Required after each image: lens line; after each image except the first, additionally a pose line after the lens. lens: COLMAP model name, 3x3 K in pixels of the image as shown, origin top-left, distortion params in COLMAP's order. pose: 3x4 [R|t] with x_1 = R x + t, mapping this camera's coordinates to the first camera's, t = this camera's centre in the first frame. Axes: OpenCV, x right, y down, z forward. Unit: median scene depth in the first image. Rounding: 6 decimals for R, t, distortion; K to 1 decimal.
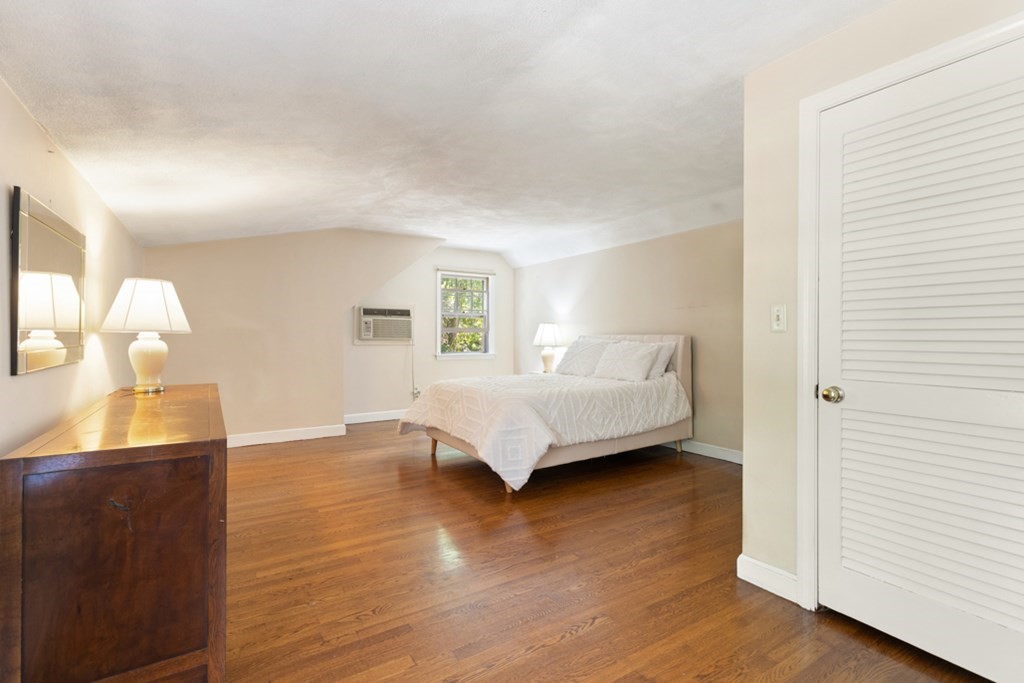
lens RADIAL K [[472.0, 0, 513.0], [0, 472.0, 337.8], [0, 0, 1]] dist [0.001987, -0.000149]
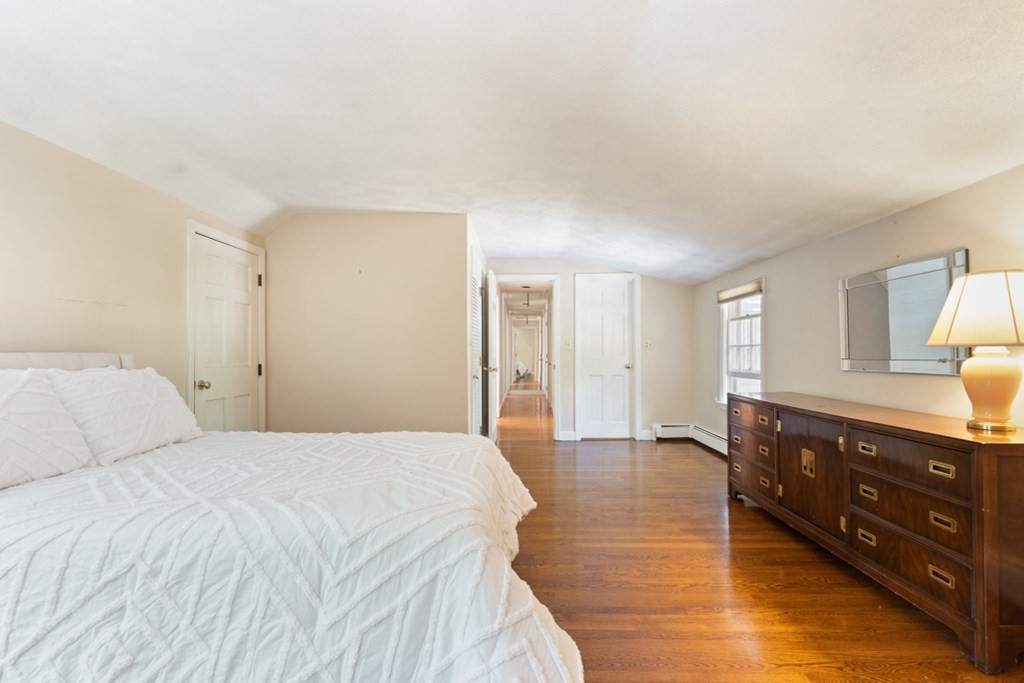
lens RADIAL K [[472.0, 0, 514.3], [0, 472.0, 344.3], [0, 0, 1]] dist [0.001987, -0.000149]
pose [[-0.831451, 0.006320, 0.555563, -0.602237], [0.003138, 0.999973, -0.006679, -0.012894], [-0.555590, -0.003810, -0.831448, 2.103527]]
